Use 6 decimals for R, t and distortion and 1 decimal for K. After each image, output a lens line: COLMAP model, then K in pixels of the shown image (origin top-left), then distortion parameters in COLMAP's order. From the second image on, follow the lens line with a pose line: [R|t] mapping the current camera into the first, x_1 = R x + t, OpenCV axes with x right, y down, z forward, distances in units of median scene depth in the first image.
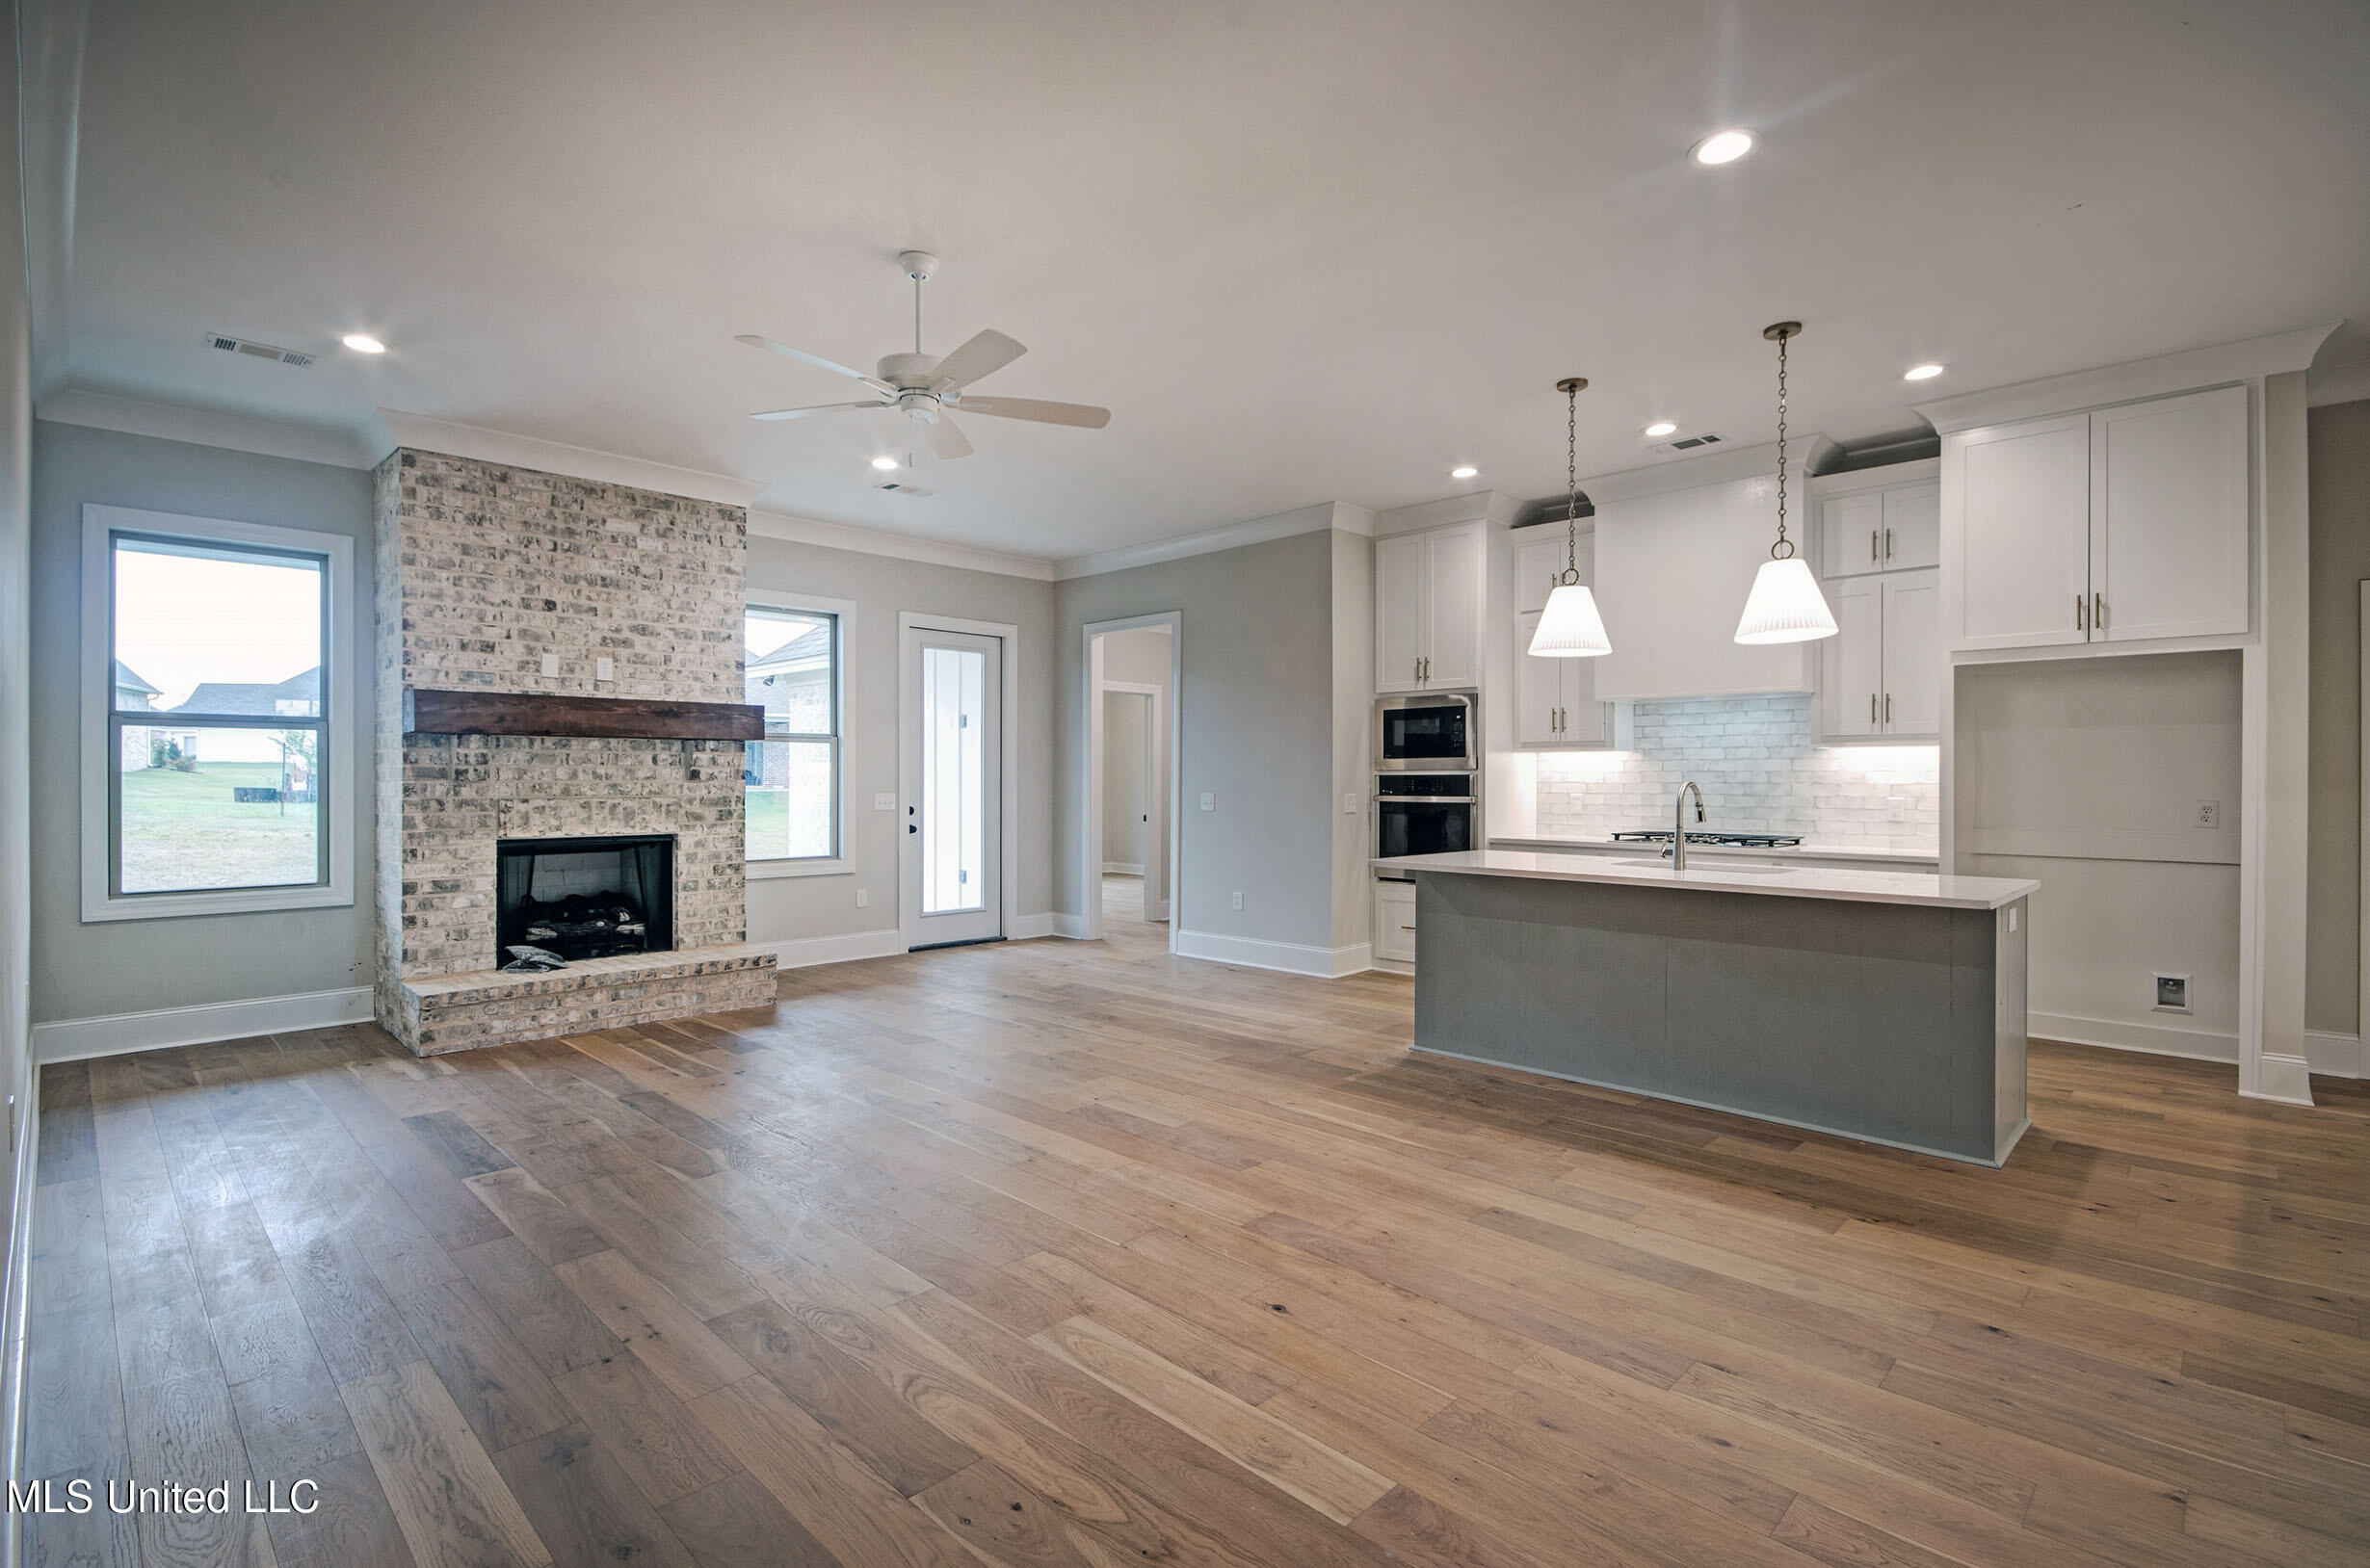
lens RADIAL K [[1103.5, 0, 1164.8], [0, 1103.5, 775.4], [0, 0, 1]] dist [0.003173, -0.000340]
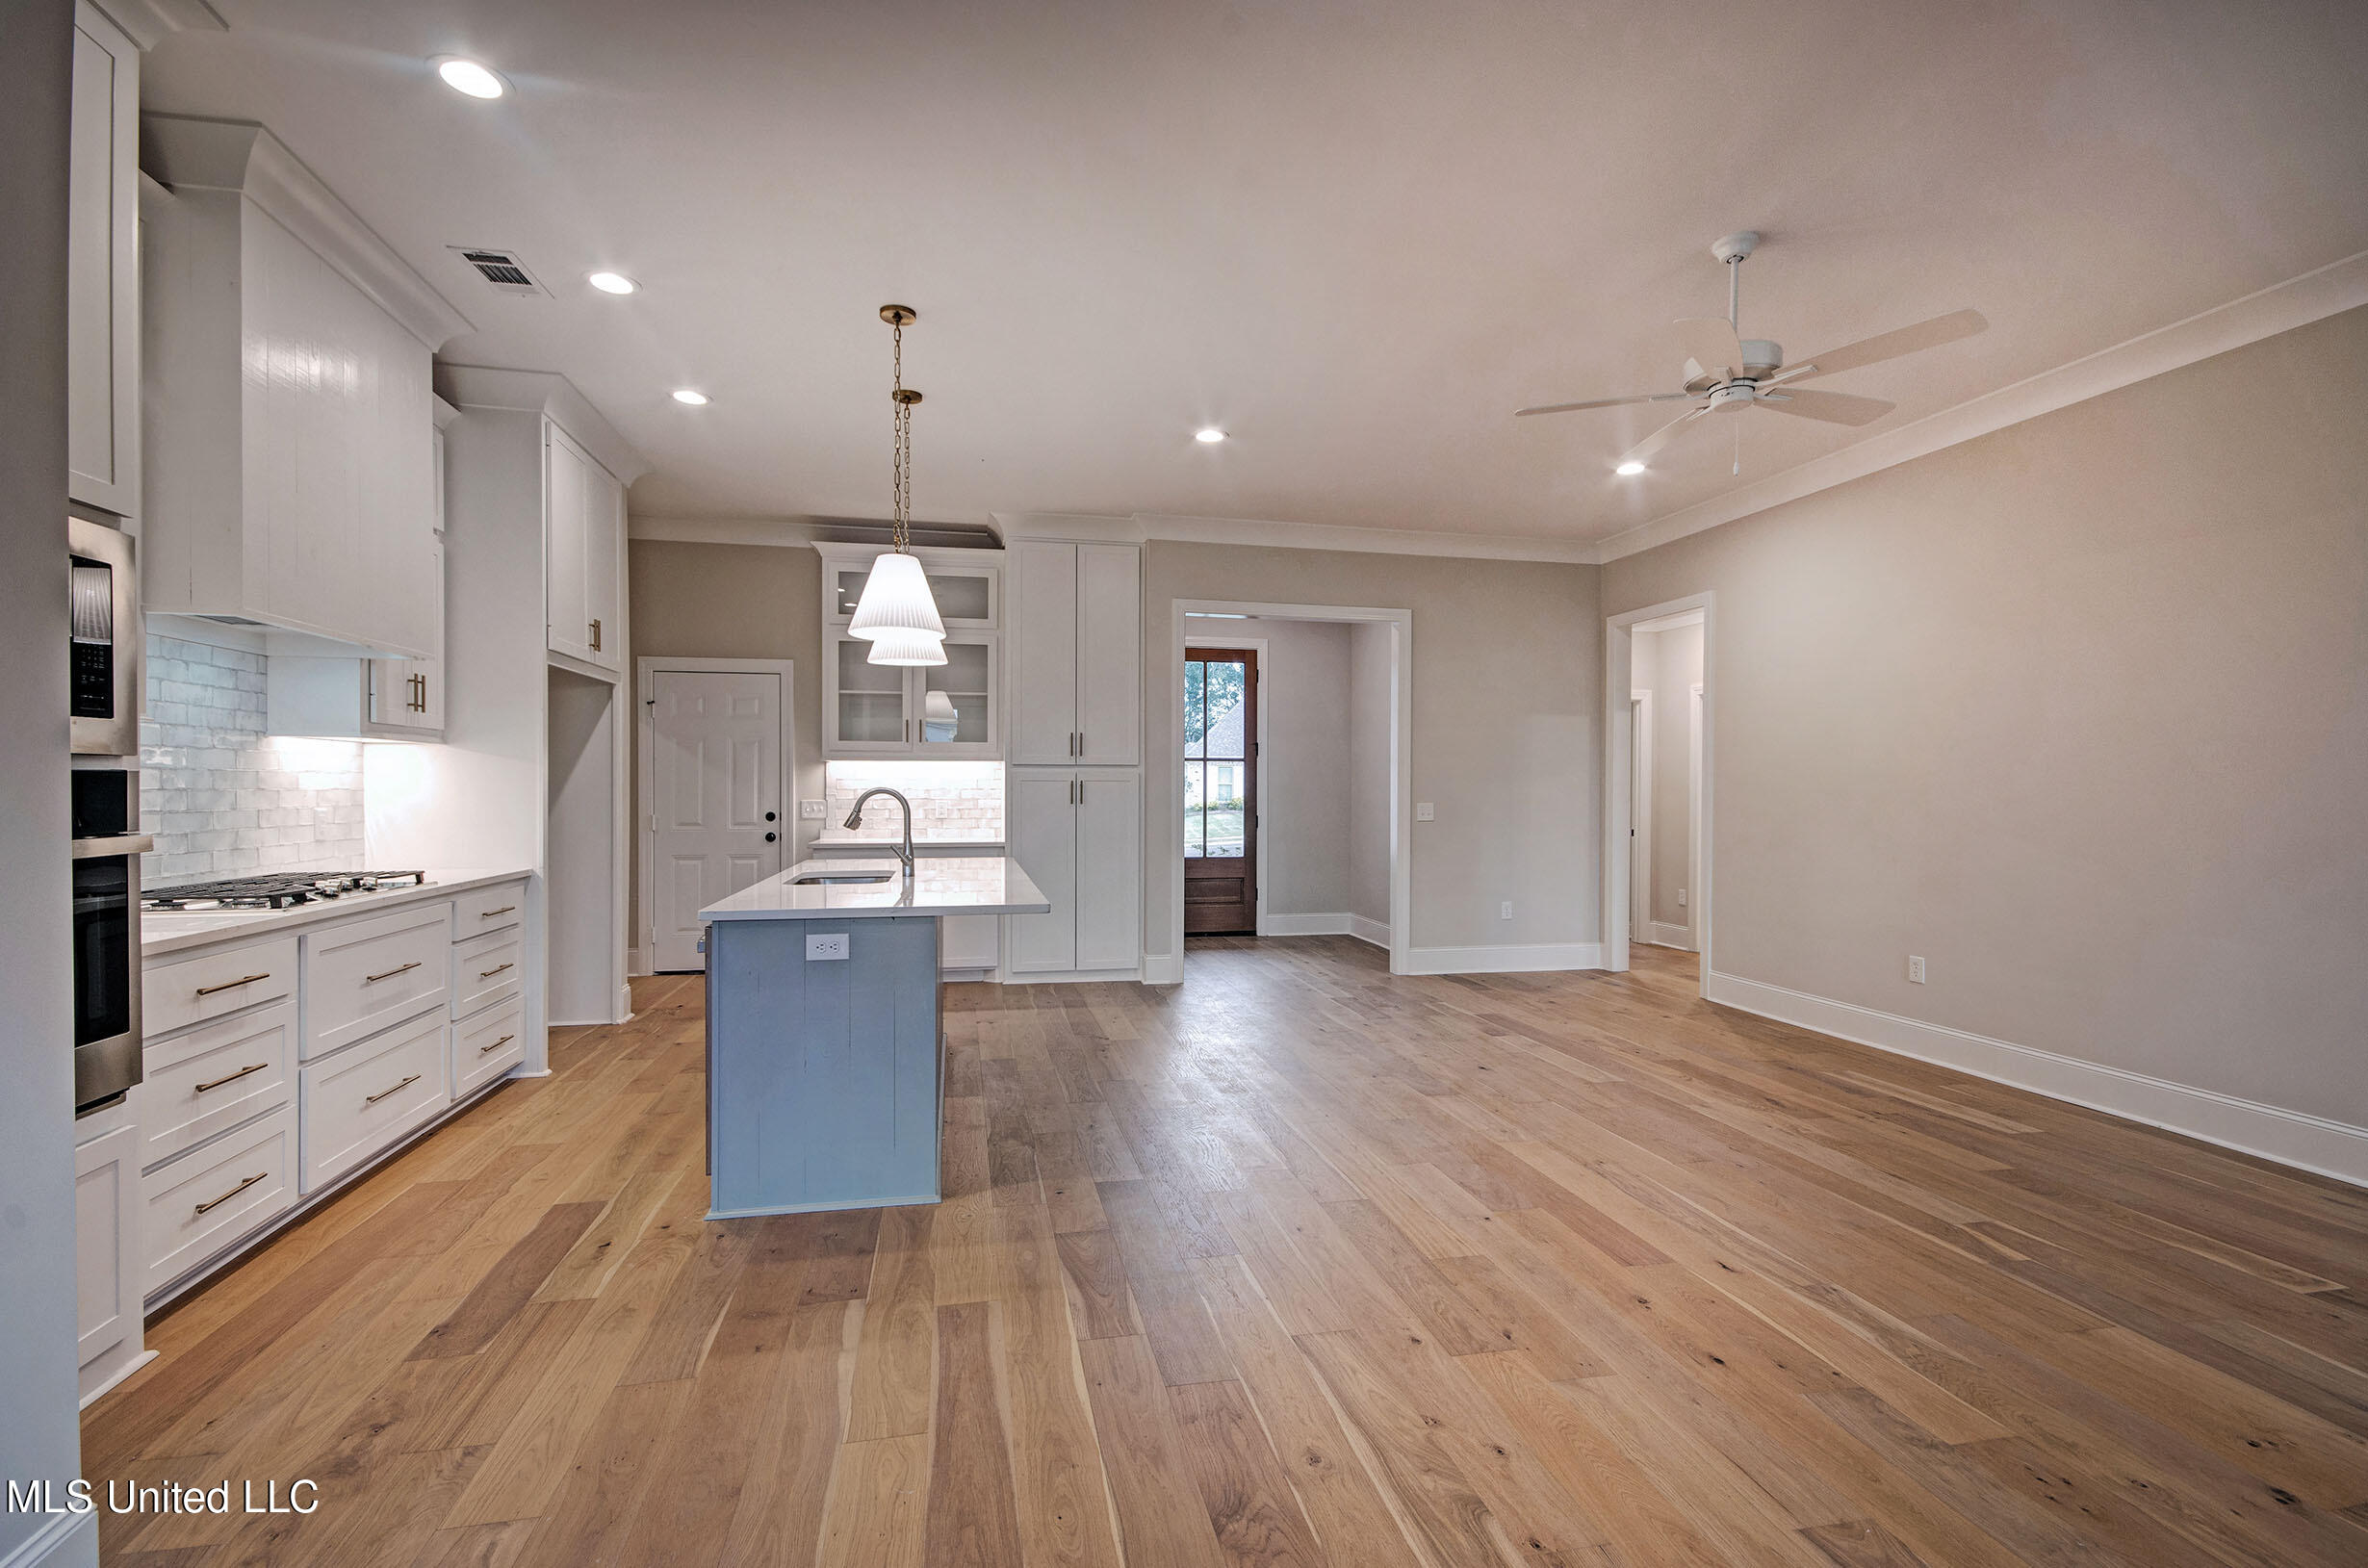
lens RADIAL K [[1075.0, 0, 1173.4], [0, 1075.0, 794.2], [0, 0, 1]] dist [0.012742, -0.001090]
pose [[-0.836260, -0.008917, 0.548261, -0.214822], [-0.006728, 0.999959, 0.006001, 0.002674], [-0.548292, 0.001330, -0.836286, 1.315637]]
